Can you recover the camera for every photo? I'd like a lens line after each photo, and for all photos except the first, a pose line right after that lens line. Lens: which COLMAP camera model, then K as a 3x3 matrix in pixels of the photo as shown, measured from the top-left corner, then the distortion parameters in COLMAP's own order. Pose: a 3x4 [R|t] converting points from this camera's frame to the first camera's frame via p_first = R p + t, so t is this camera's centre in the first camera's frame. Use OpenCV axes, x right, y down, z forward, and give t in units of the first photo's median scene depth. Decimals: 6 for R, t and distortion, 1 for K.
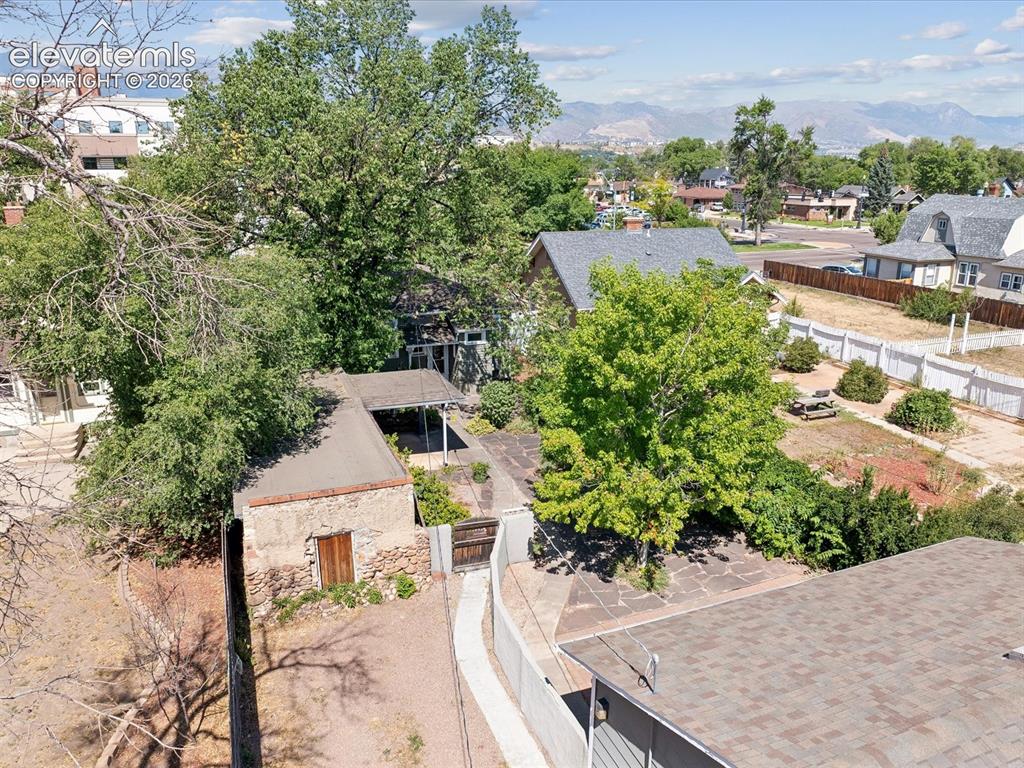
lens RADIAL K [[733.6, 0, 509.9], [0, 733.6, 385.7], [0, 0, 1]] dist [-0.042170, 0.010094]
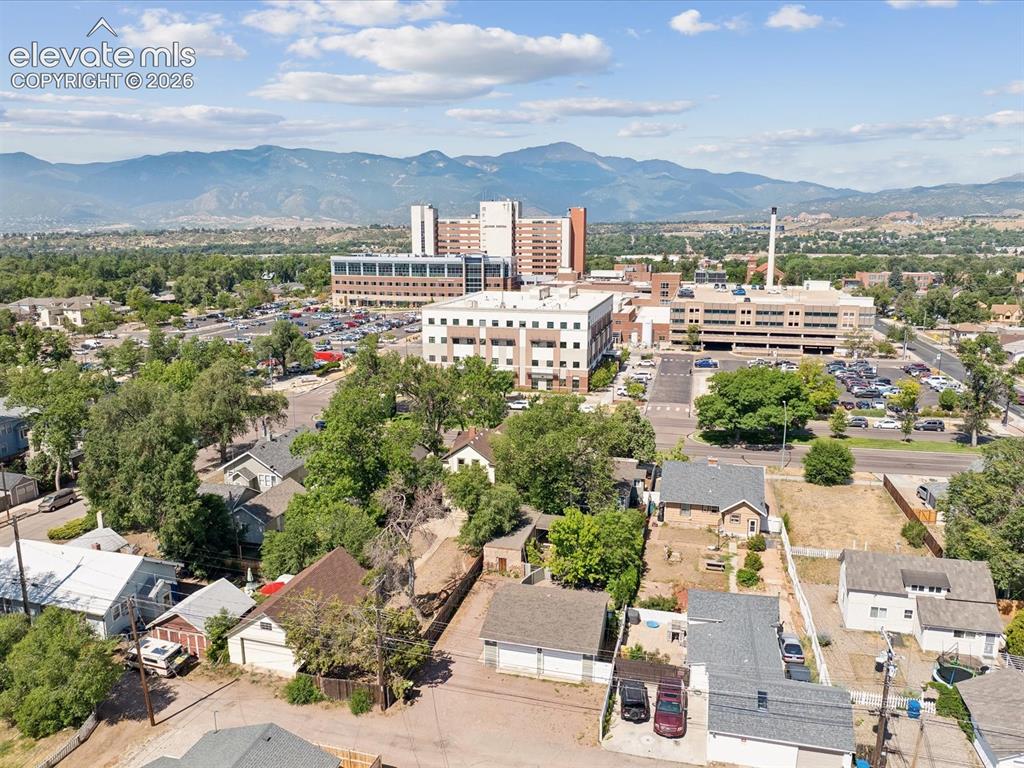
lens RADIAL K [[733.6, 0, 511.9], [0, 733.6, 385.7], [0, 0, 1]] dist [-0.042170, 0.010094]
pose [[0.809934, 0.117604, -0.574609, 1.758619], [-0.166740, 0.985437, -0.033338, -0.538806], [0.562320, 0.122812, 0.817749, -2.126149]]
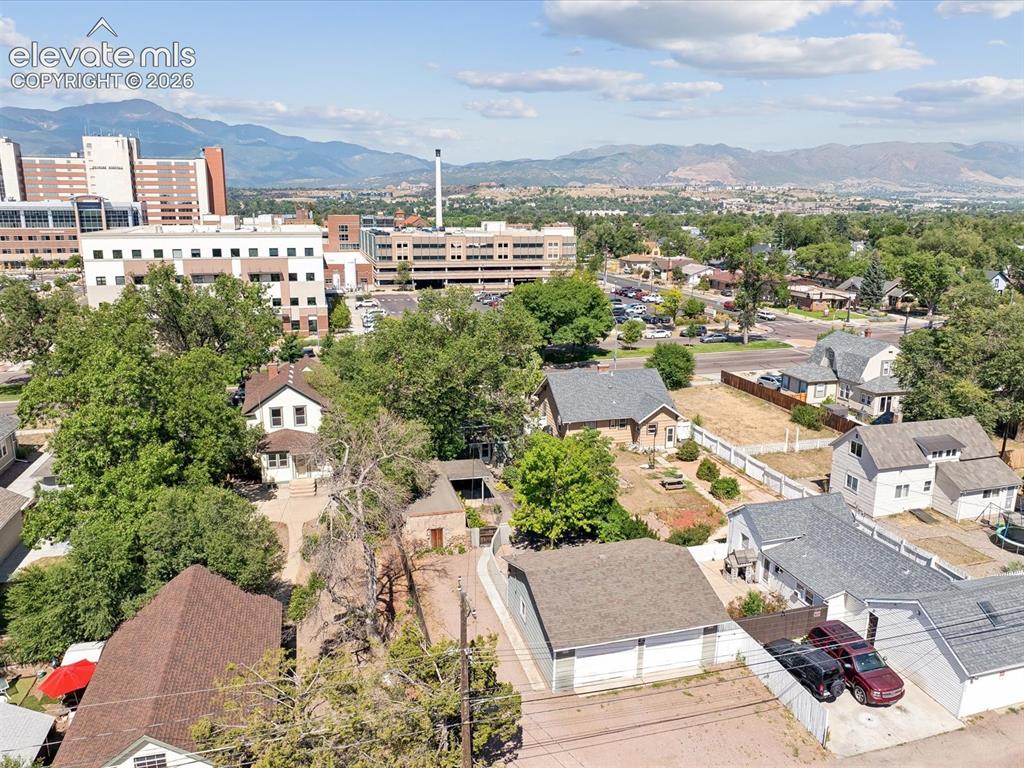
lens RADIAL K [[733.6, 0, 518.0], [0, 733.6, 382.2], [0, 0, 1]] dist [-0.042170, 0.010094]
pose [[0.995634, 0.028736, -0.088811, 0.247620], [-0.033801, 0.997855, -0.056067, -0.171821], [0.087010, 0.058824, 0.994469, -1.472120]]
